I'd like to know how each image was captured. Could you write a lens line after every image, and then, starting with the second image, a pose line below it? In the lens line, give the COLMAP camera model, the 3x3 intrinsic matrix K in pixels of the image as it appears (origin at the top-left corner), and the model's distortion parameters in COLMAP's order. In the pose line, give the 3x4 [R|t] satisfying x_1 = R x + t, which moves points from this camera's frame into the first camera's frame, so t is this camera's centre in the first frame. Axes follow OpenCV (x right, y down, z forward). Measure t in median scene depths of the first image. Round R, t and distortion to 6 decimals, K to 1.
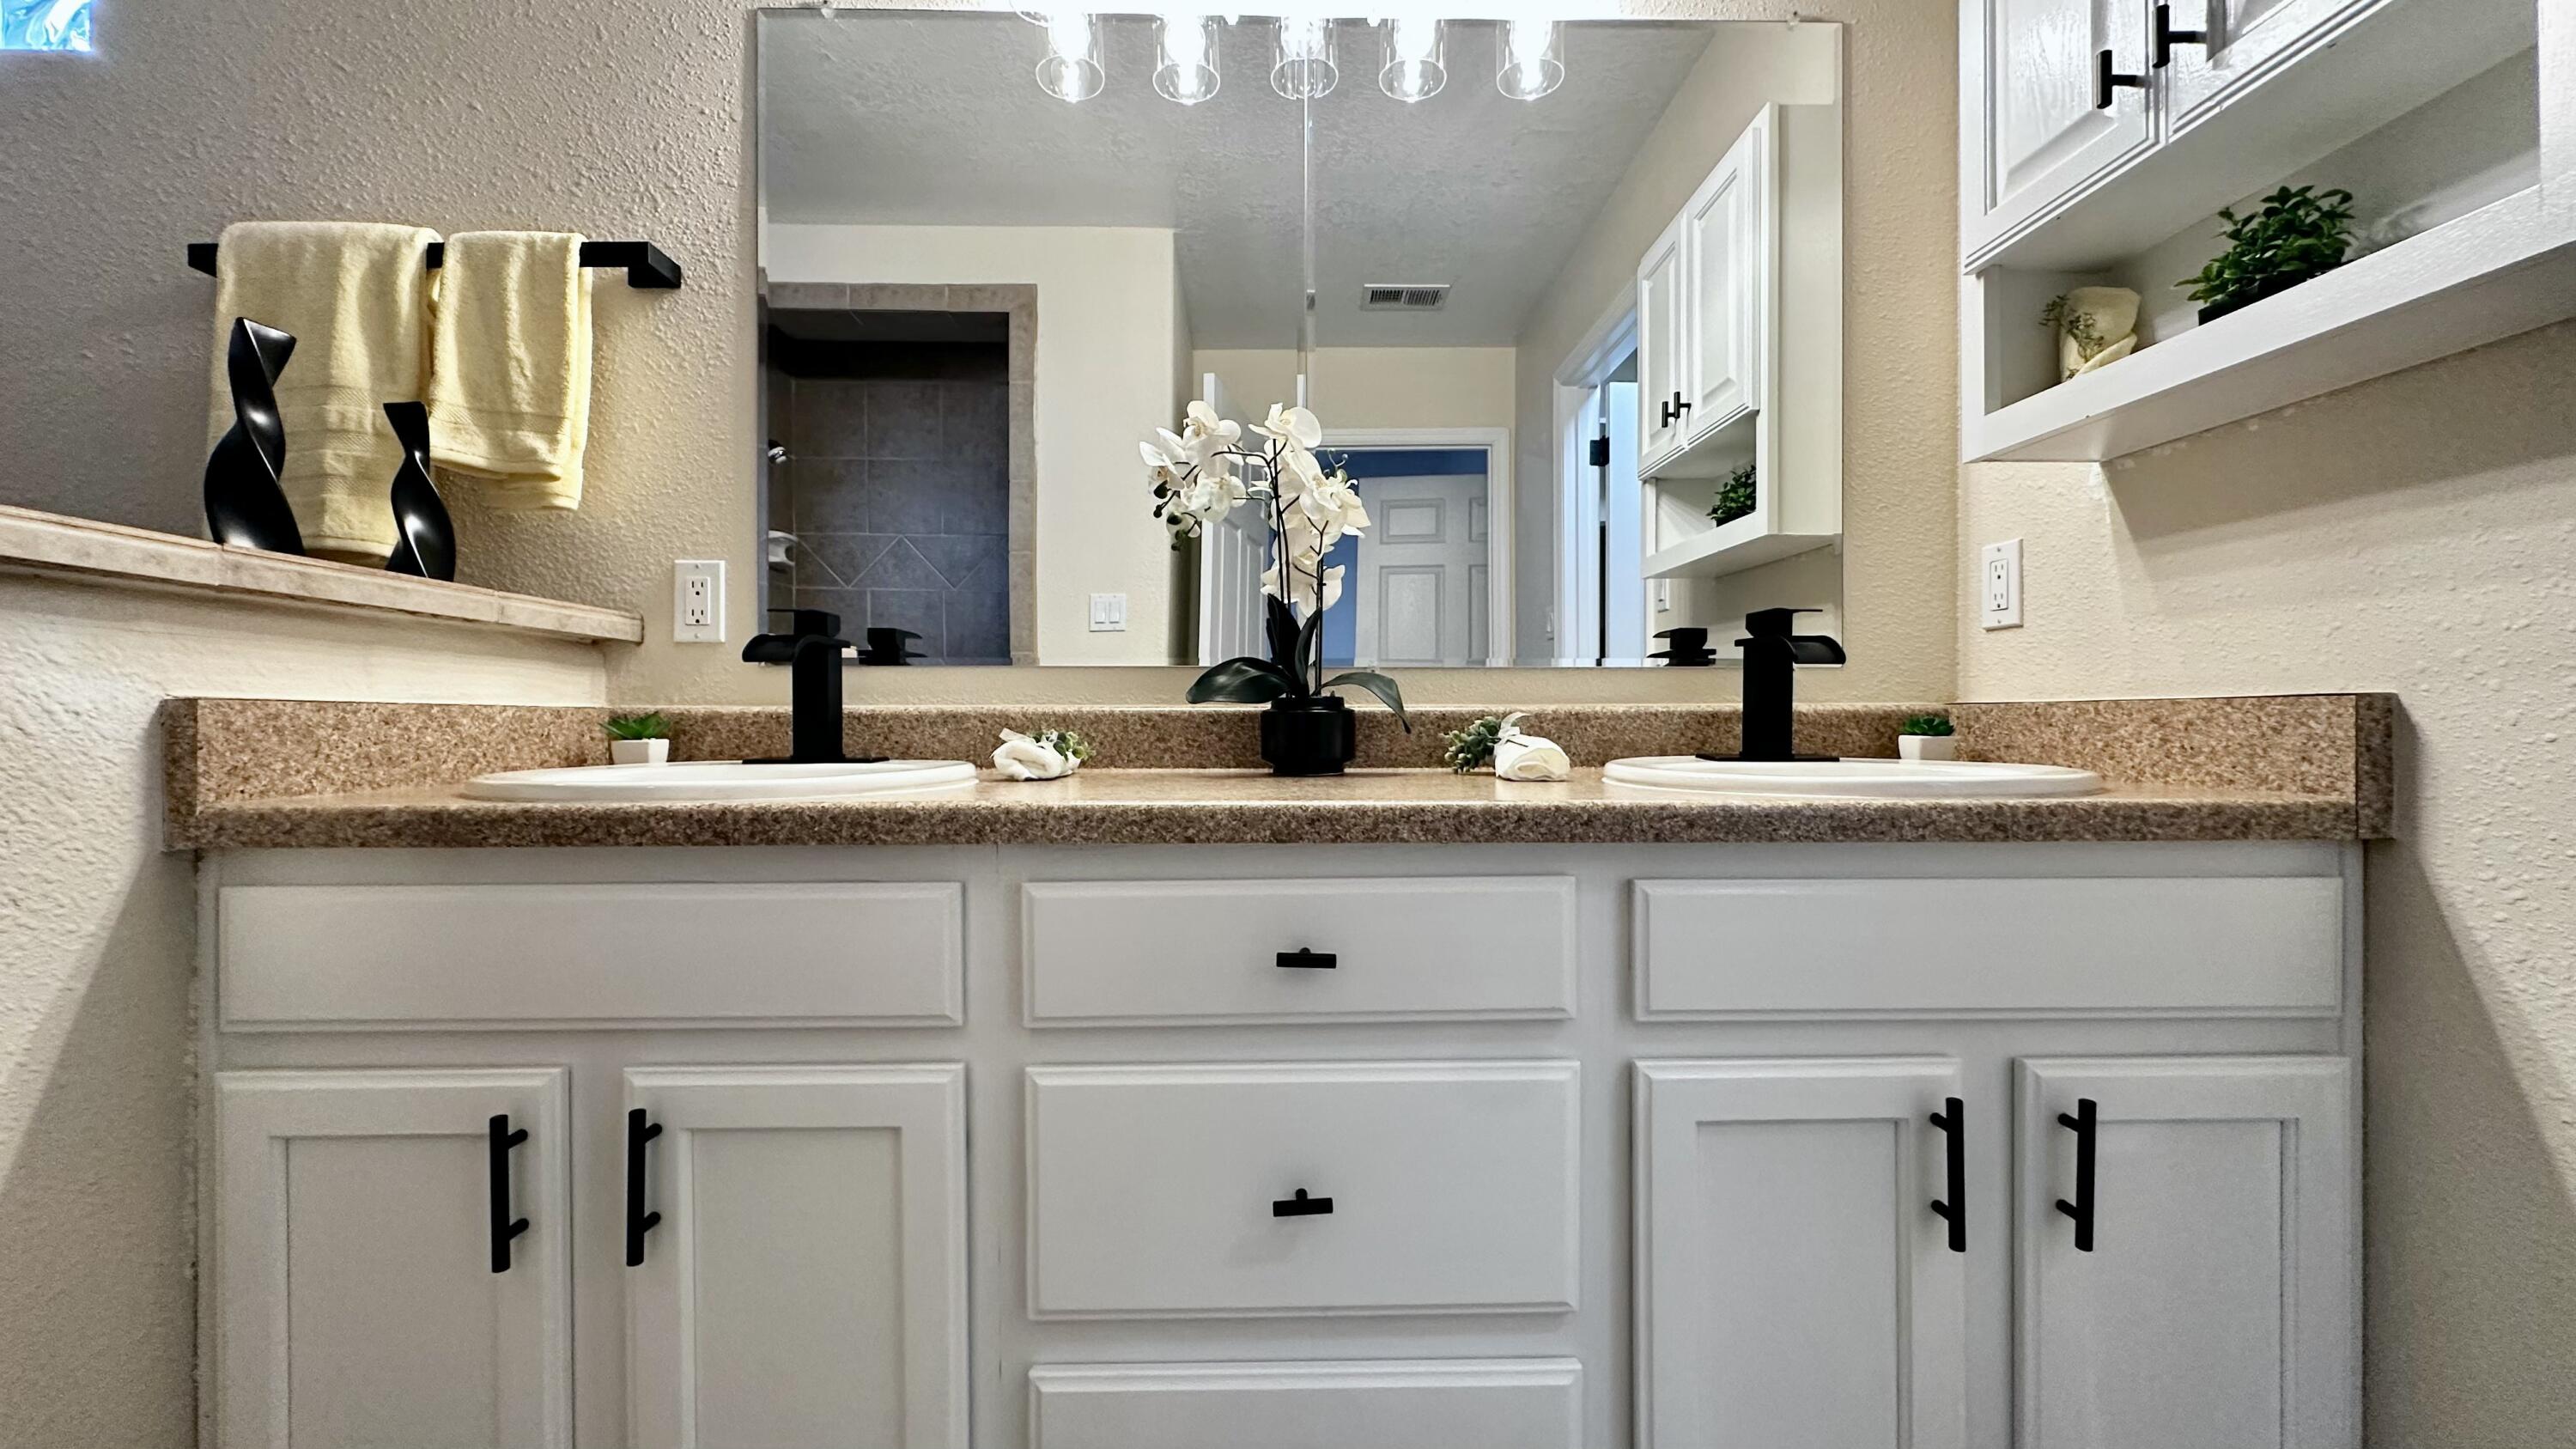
lens RADIAL K [[1026.9, 0, 1288.0], [0, 1026.9, 724.5], [0, 0, 1]] dist [-0.005376, -0.000058]
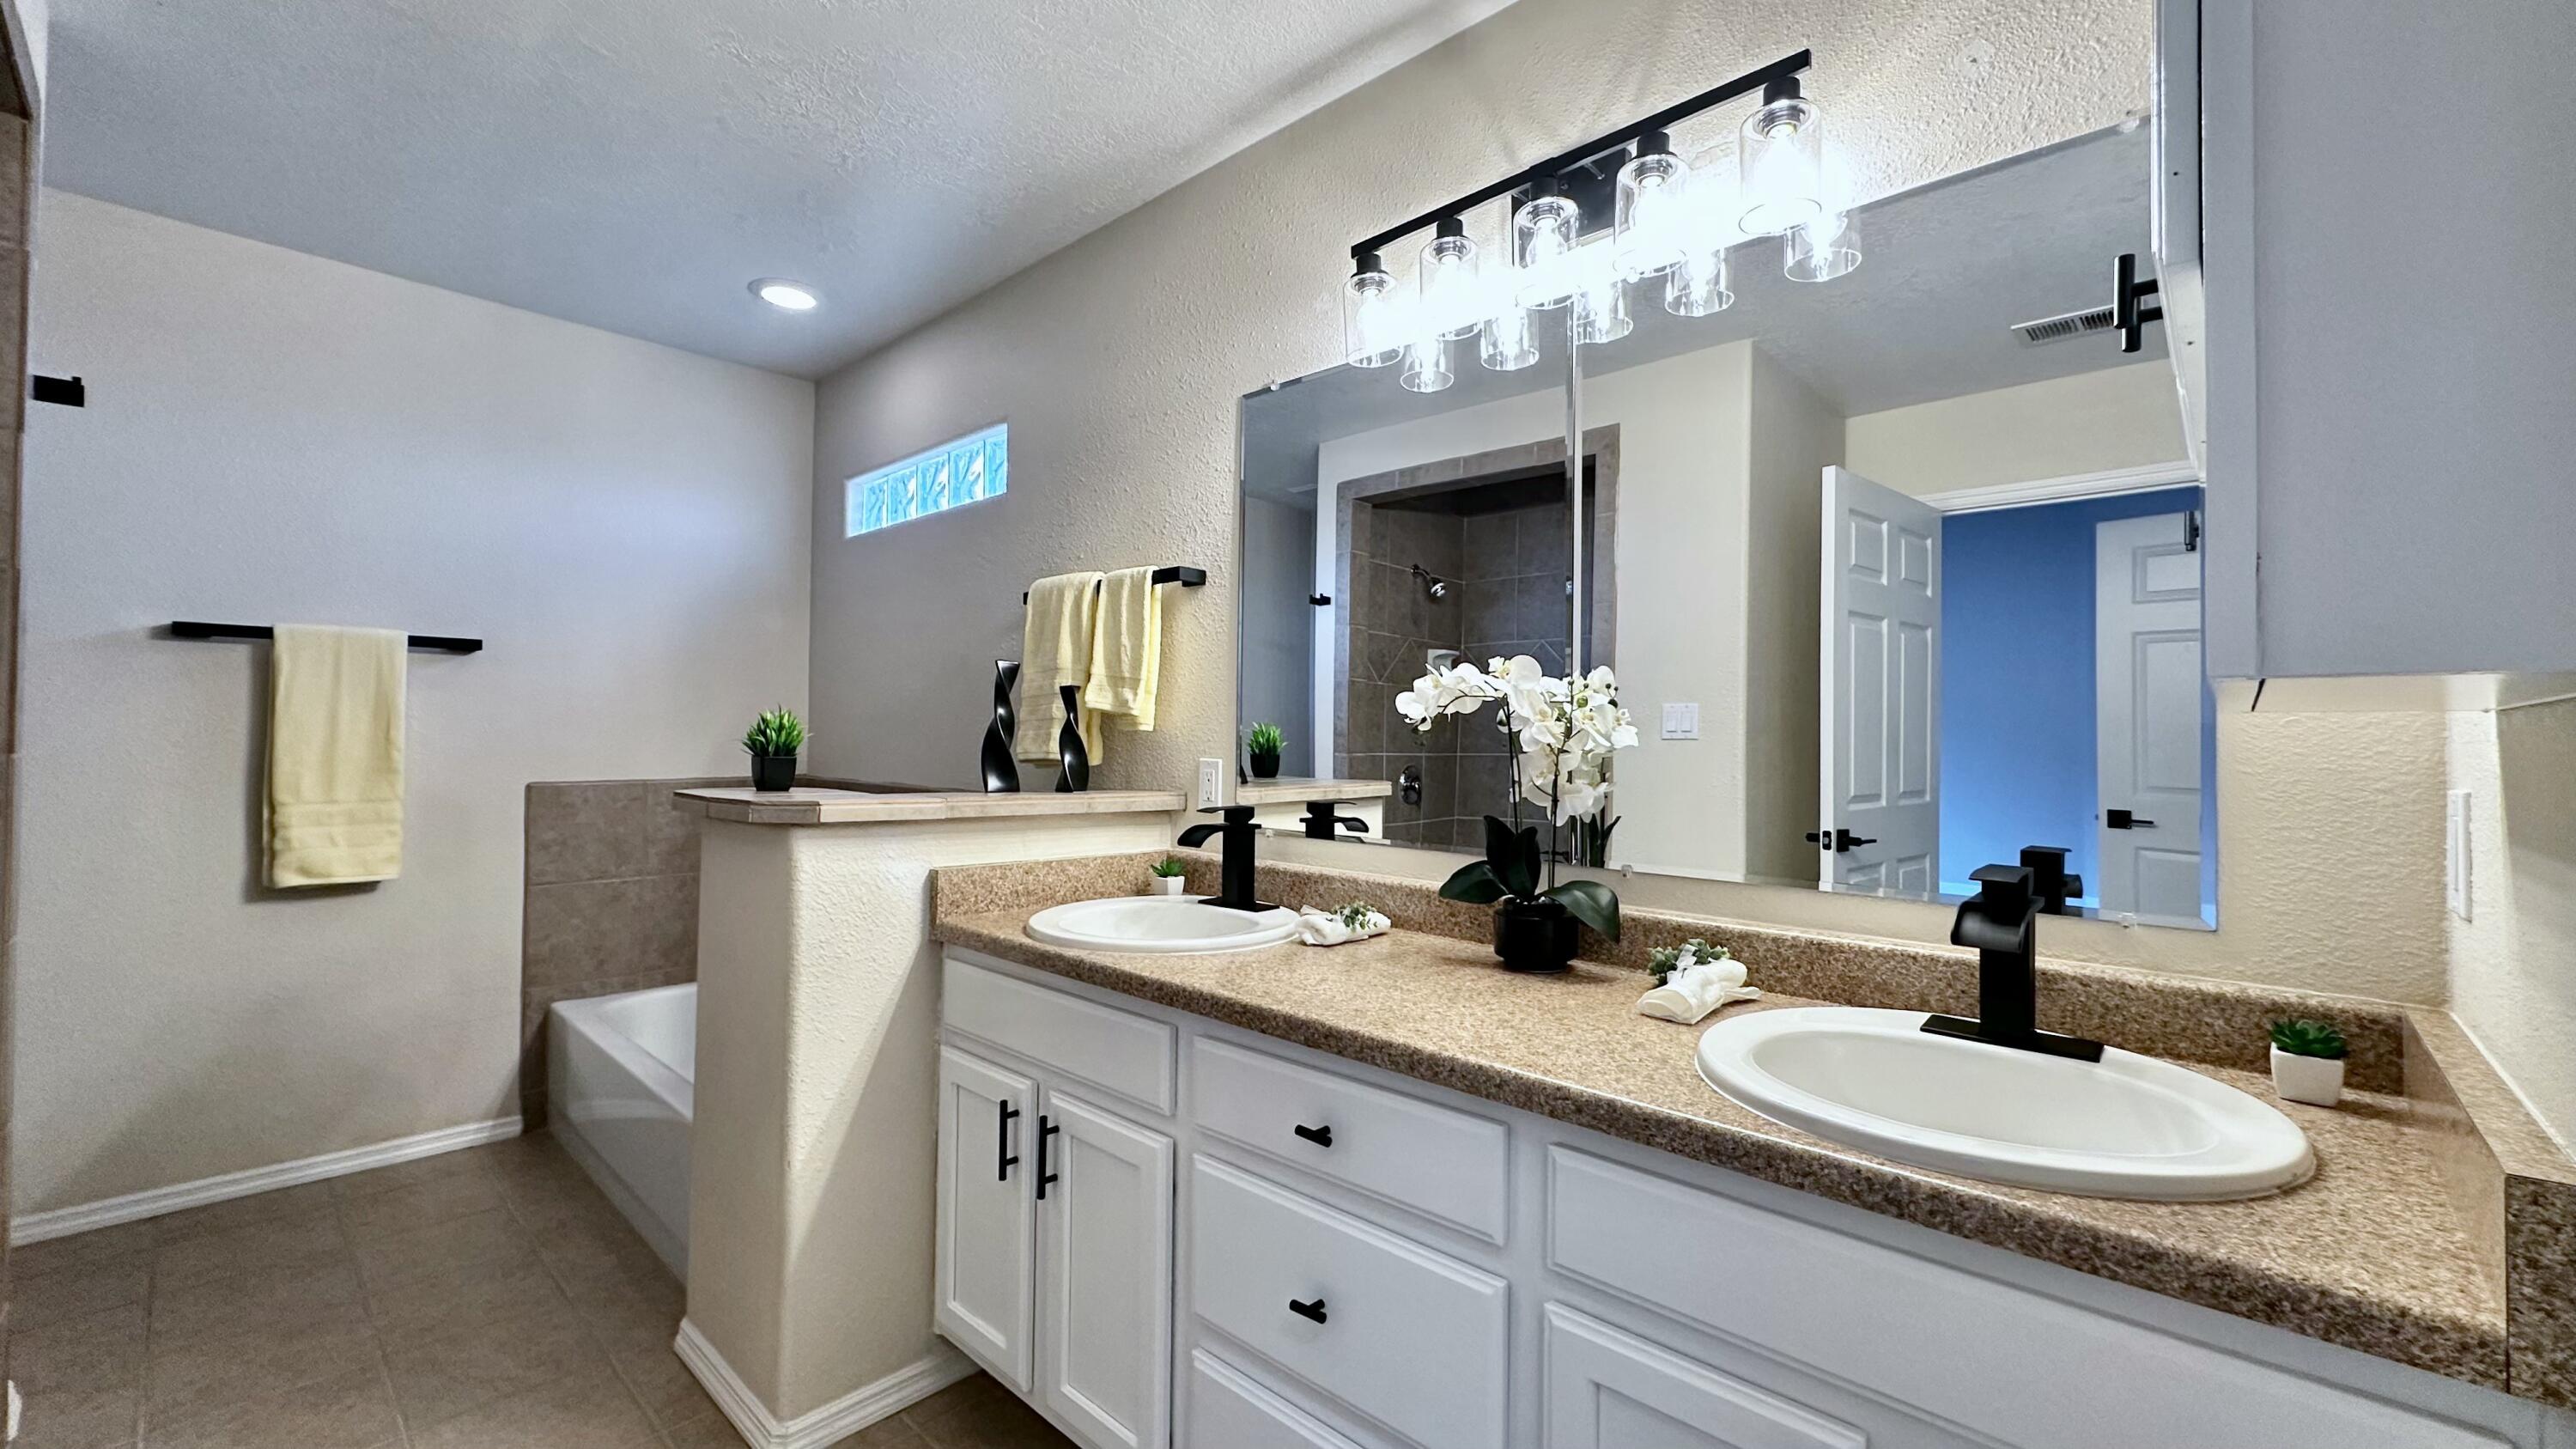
lens RADIAL K [[1026.9, 0, 1288.0], [0, 1026.9, 724.5], [0, 0, 1]] dist [-0.005376, -0.000058]
pose [[0.715890, 0.001048, -0.698212, 0.689186], [-0.019634, 0.999634, -0.018630, -0.216807], [0.697937, 0.027046, 0.715648, -0.031460]]
